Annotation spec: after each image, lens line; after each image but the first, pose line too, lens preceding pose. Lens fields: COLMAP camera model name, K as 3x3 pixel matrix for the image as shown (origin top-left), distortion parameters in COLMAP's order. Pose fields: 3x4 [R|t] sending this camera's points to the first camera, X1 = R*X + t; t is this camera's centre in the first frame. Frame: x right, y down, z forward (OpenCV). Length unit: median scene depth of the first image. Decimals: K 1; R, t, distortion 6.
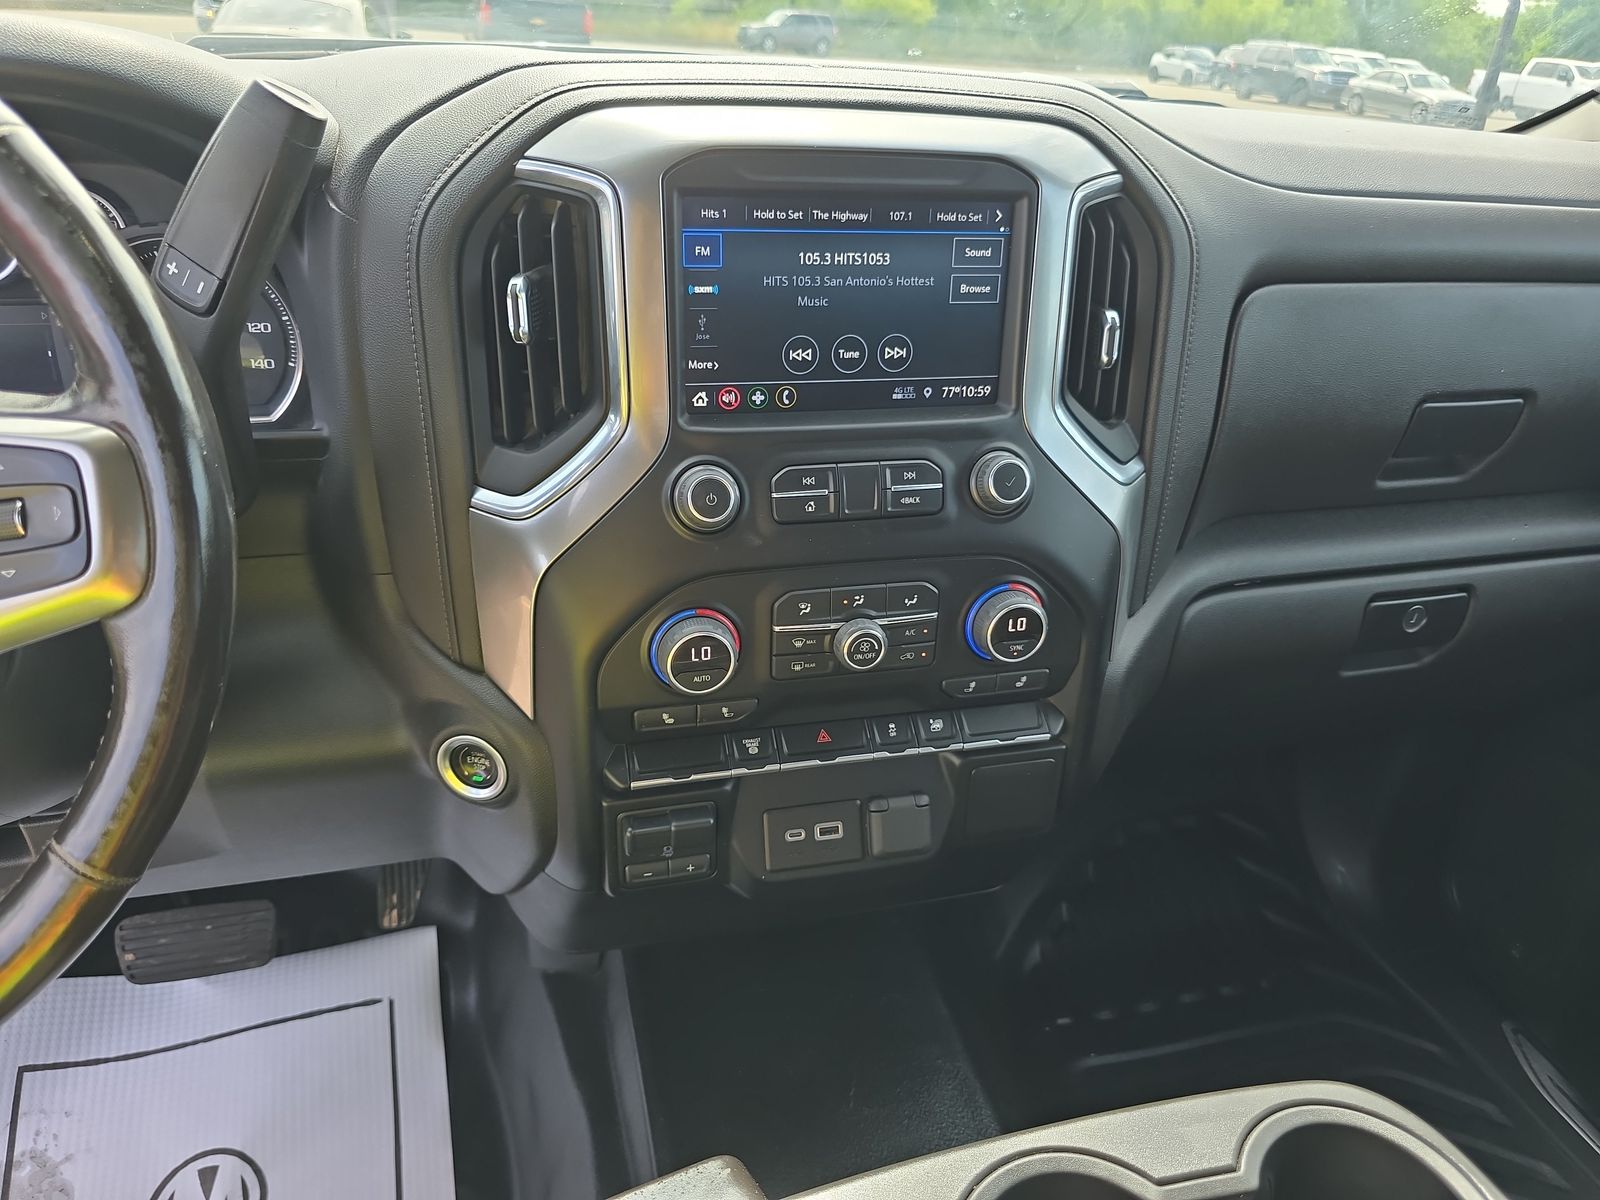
lens RADIAL K [[1116.0, 0, 797.9], [0, 1116.0, 565.7], [0, 0, 1]] dist [0.036018, -0.049205]
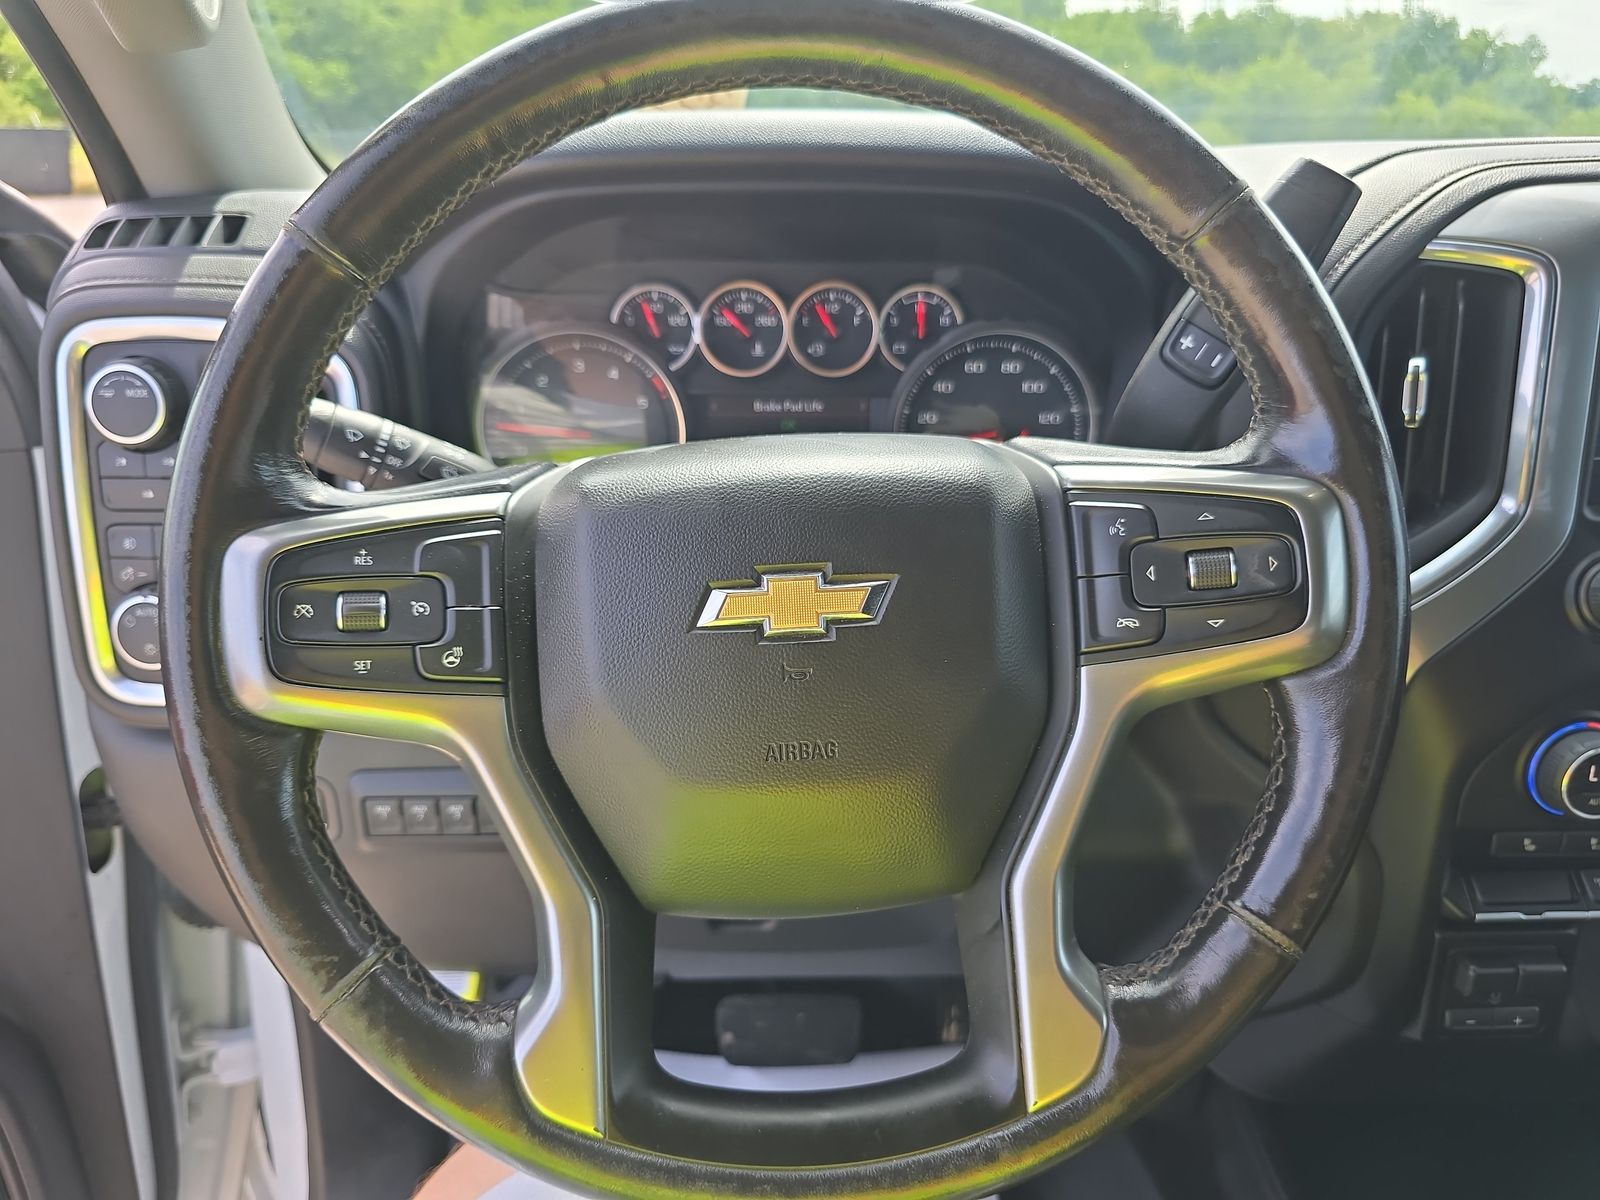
lens RADIAL K [[1116.0, 0, 797.9], [0, 1116.0, 565.7], [0, 0, 1]] dist [0.036018, -0.049205]
pose [[0.970329, 0.034691, -0.239286, -0.468617], [-0.062373, 0.992072, -0.109103, 0.049276], [0.233604, 0.120791, 0.964800, -0.026258]]
